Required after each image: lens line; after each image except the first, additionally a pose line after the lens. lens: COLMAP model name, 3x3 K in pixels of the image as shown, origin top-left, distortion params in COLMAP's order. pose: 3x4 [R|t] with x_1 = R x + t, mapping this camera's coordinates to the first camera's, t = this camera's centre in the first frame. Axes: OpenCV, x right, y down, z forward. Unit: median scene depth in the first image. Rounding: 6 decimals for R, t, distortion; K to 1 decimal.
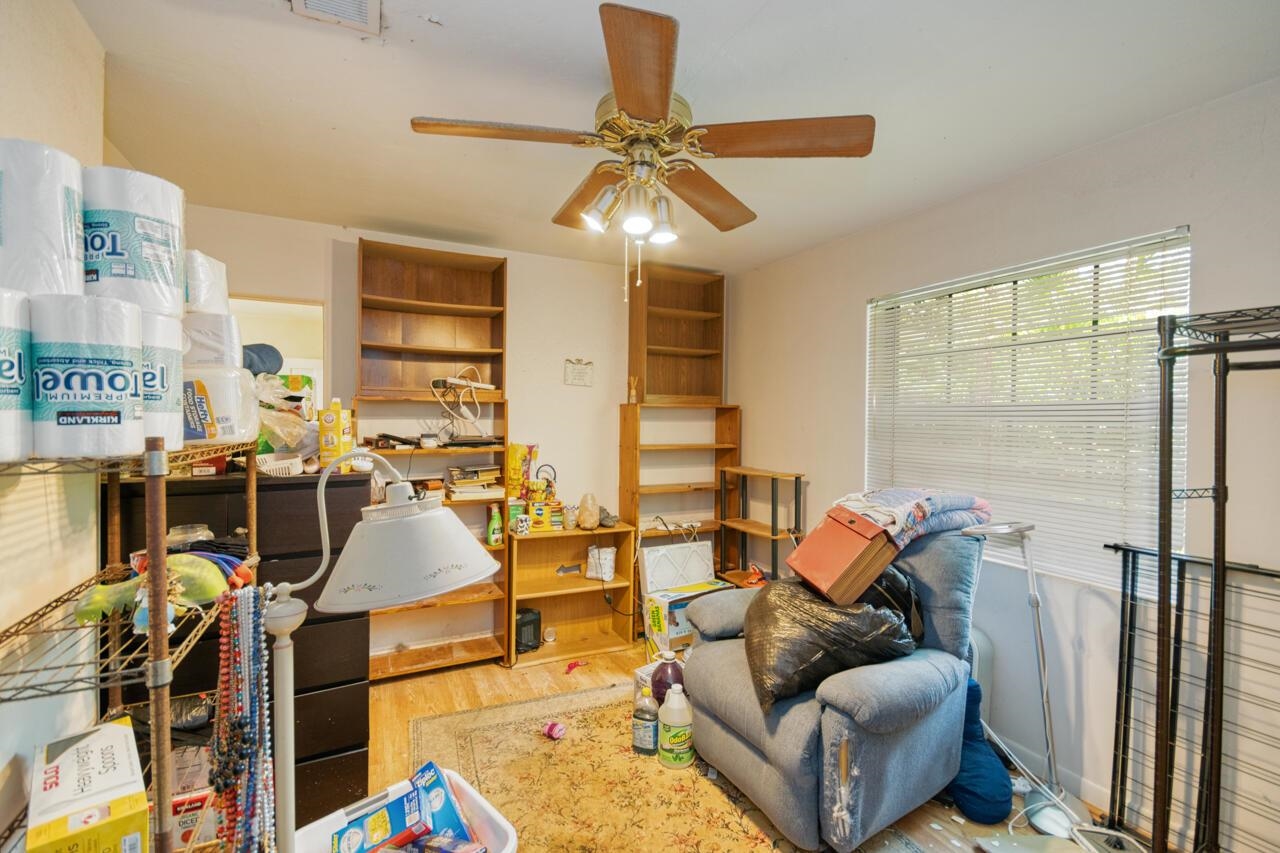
lens RADIAL K [[563.9, 0, 645.5], [0, 563.9, 428.2], [0, 0, 1]] dist [0.017504, -0.008653]
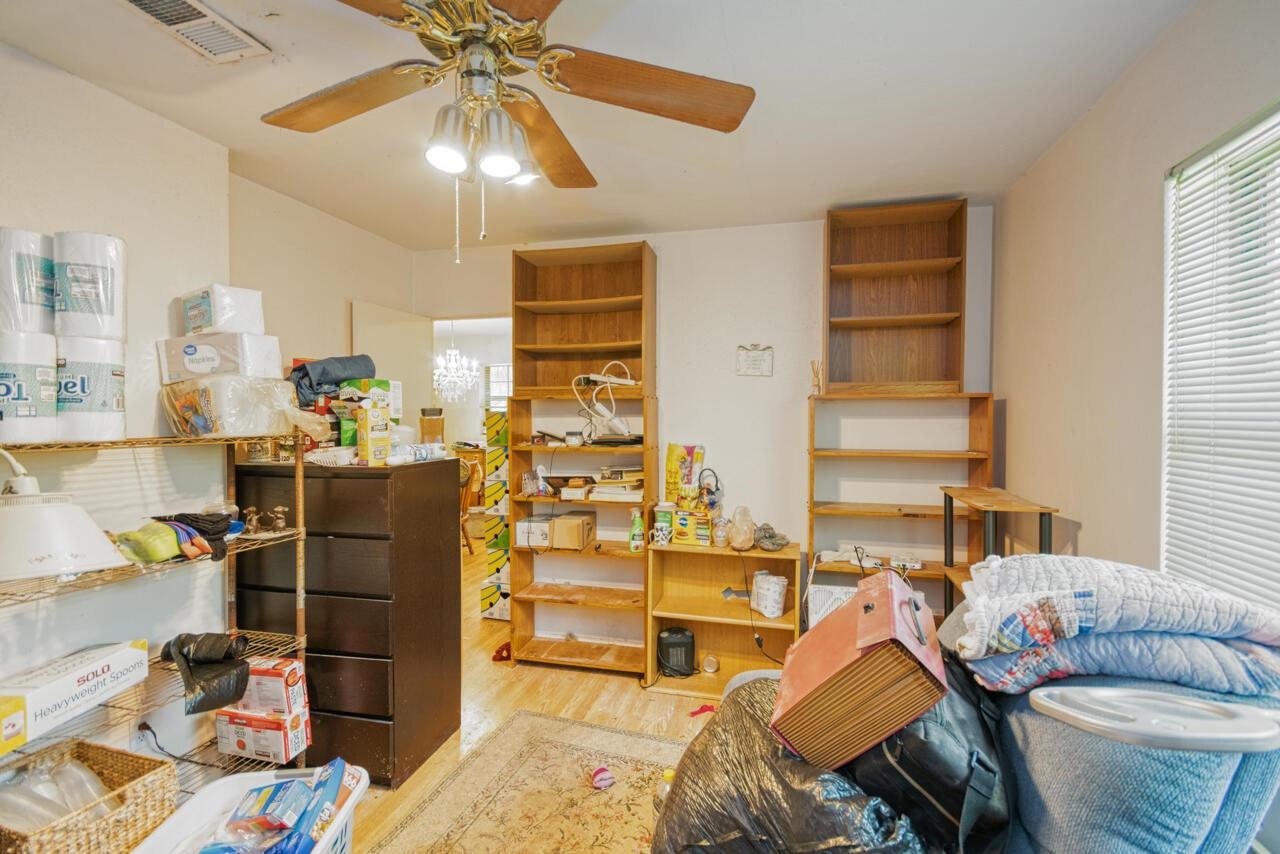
lens RADIAL K [[563.9, 0, 643.3], [0, 563.9, 429.2], [0, 0, 1]] dist [0.017504, -0.008653]
pose [[0.762842, 0.007294, -0.646544, 0.340900], [-0.004611, 0.999972, 0.005840, -0.001036], [0.646569, -0.001473, 0.762854, 0.295052]]
